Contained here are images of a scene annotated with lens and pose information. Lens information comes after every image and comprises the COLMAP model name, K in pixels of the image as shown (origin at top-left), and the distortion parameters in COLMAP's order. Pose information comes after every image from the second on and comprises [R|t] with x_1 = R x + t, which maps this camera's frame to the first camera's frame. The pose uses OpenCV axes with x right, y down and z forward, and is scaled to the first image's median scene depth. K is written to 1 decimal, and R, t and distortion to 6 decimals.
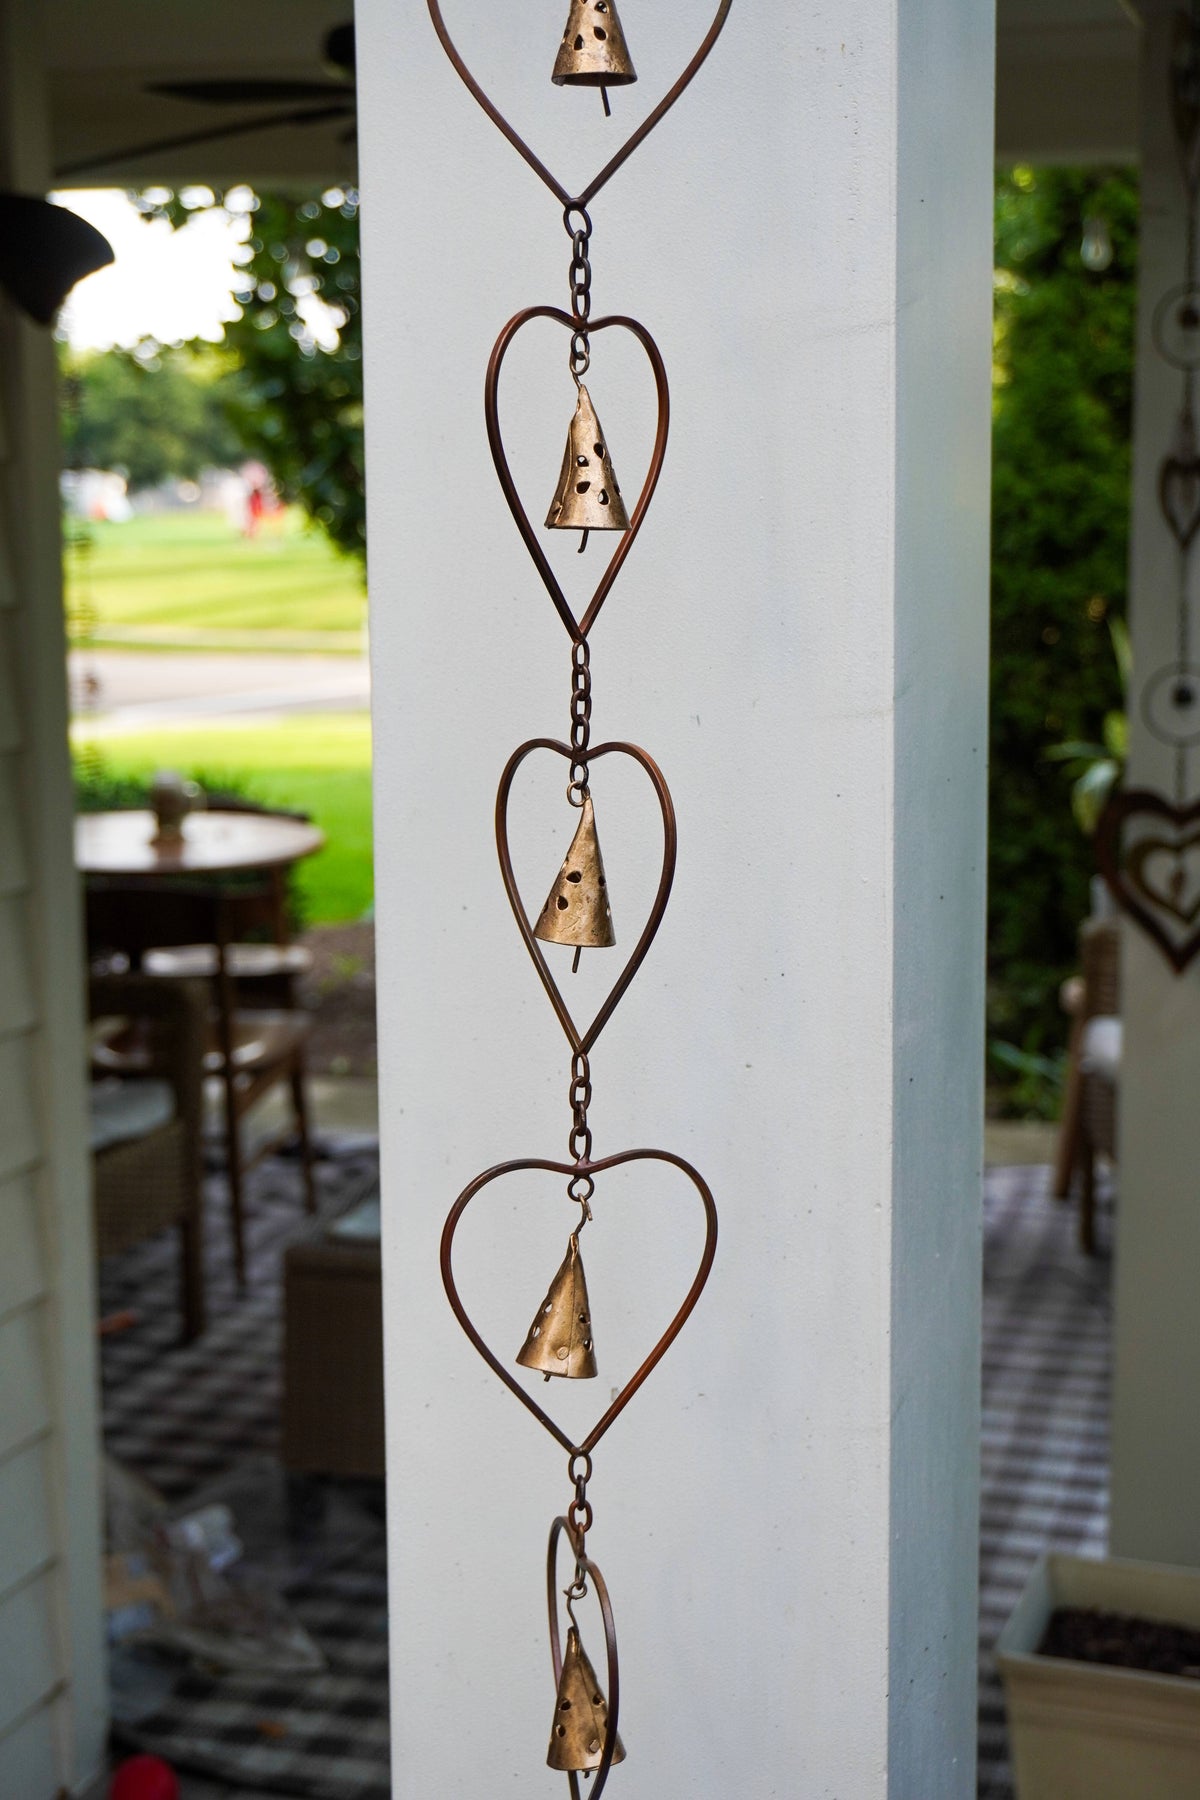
lens RADIAL K [[2525.6, 0, 600.0], [0, 2525.6, 900.0], [0, 0, 1]] dist [-0.016848, -0.038537]
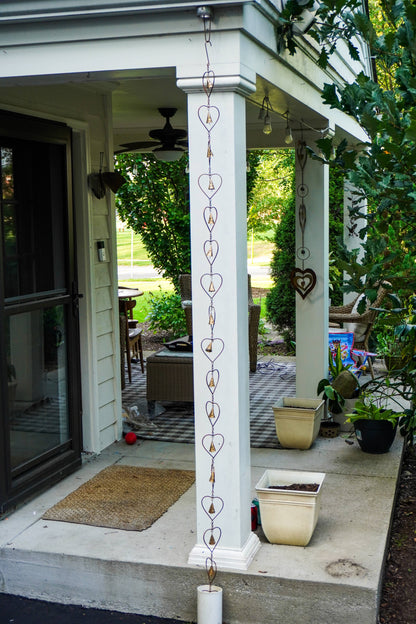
lens RADIAL K [[875.6, 0, 208.0], [0, 875.6, 312.0], [0, 0, 1]] dist [-0.016848, -0.038537]
pose [[0.999802, -0.009935, 0.017220, -0.031445], [0.010806, 0.998628, -0.051232, 0.162960], [-0.016687, 0.051408, 0.998538, -1.052169]]
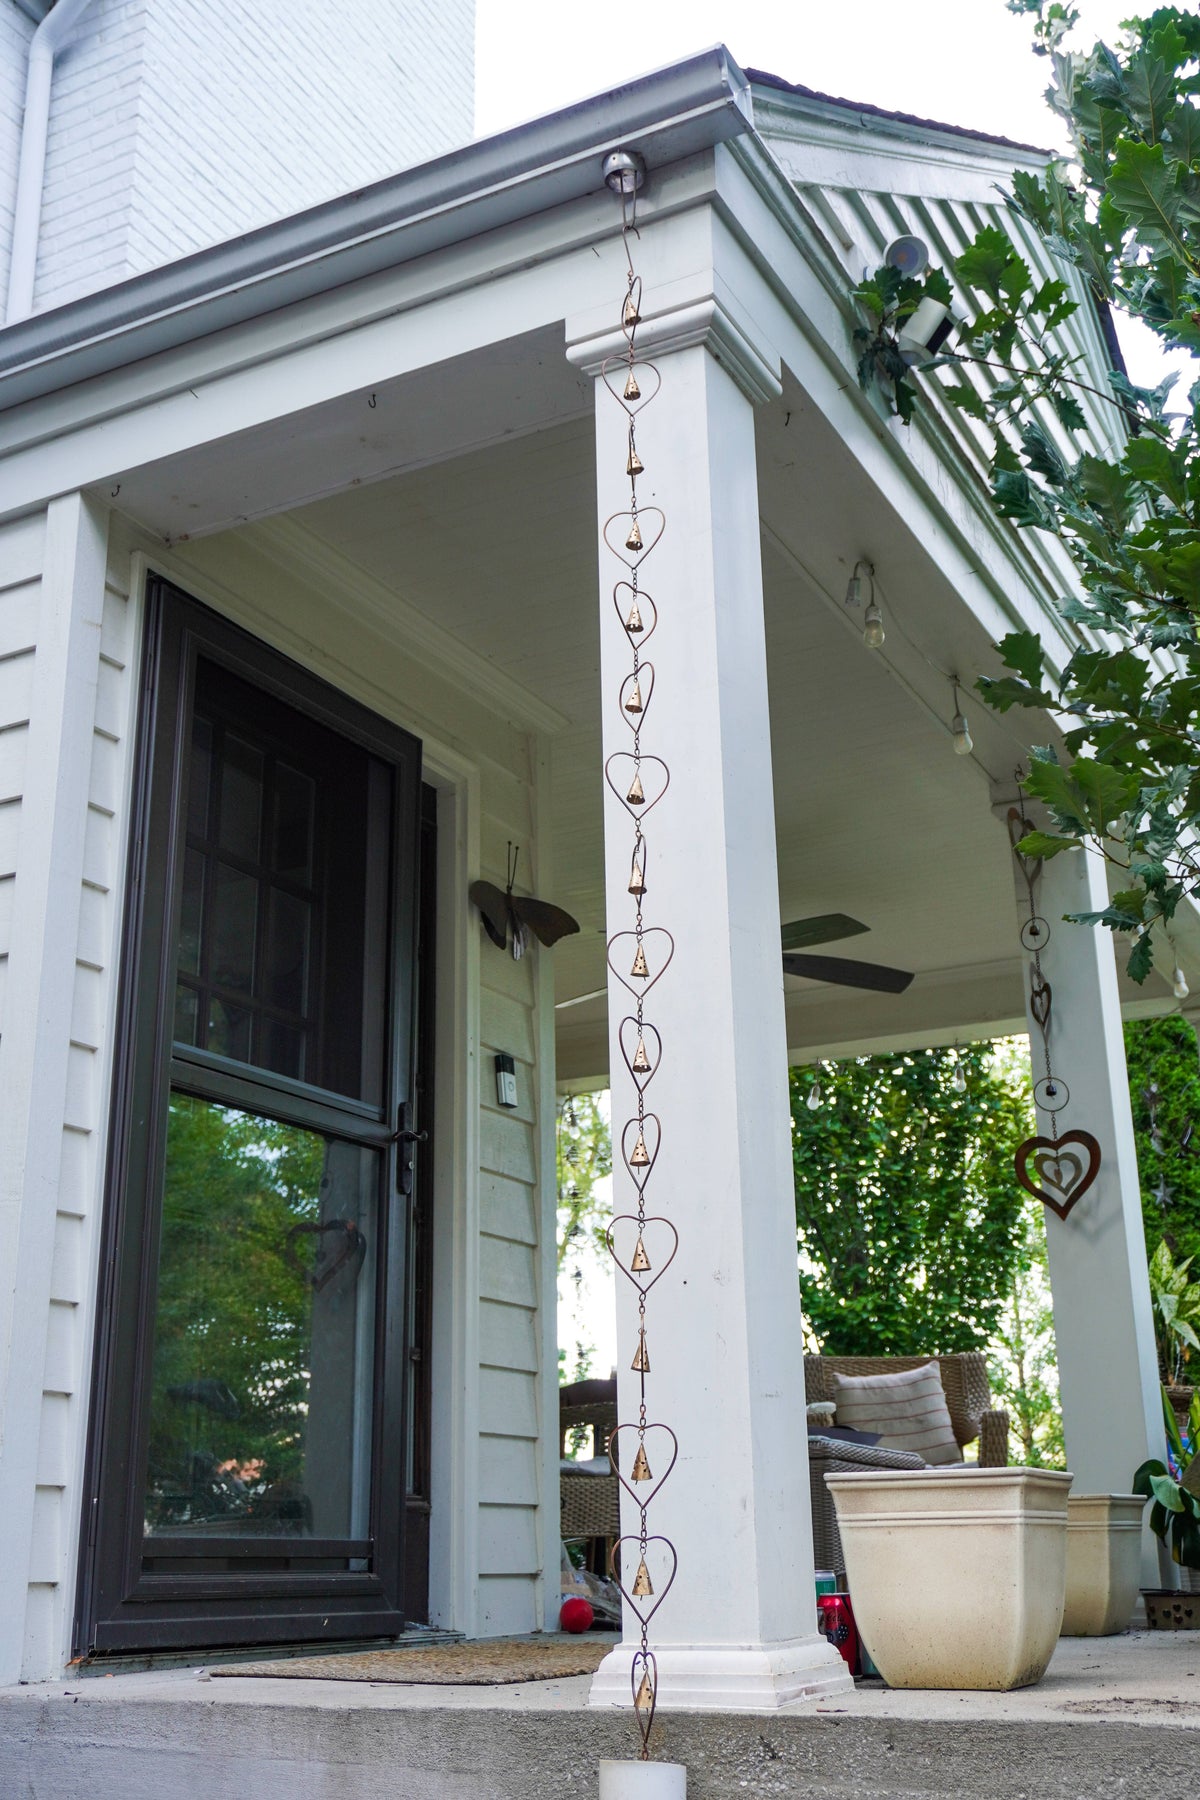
lens RADIAL K [[1938.6, 0, 600.0], [0, 1938.6, 900.0], [0, 0, 1]] dist [-0.005669, -0.009876]
pose [[0.983595, -0.066721, -0.167600, 0.136719], [-0.021796, 0.878321, -0.477575, 0.585181], [0.179071, 0.473393, 0.862457, -0.612286]]
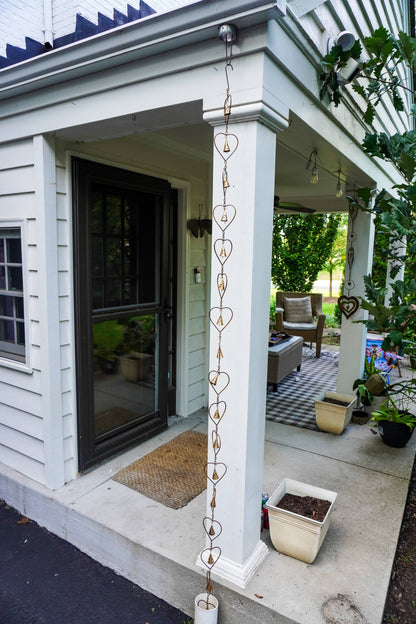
lens RADIAL K [[419.3, 0, 208.0], [0, 419.3, 312.0], [0, 0, 1]] dist [-0.052059, 0.043063]
pose [[0.968161, 0.063539, -0.242129, 0.123010], [-0.069980, 0.997384, -0.018086, 0.061222], [0.240347, 0.034454, 0.970075, -0.371085]]
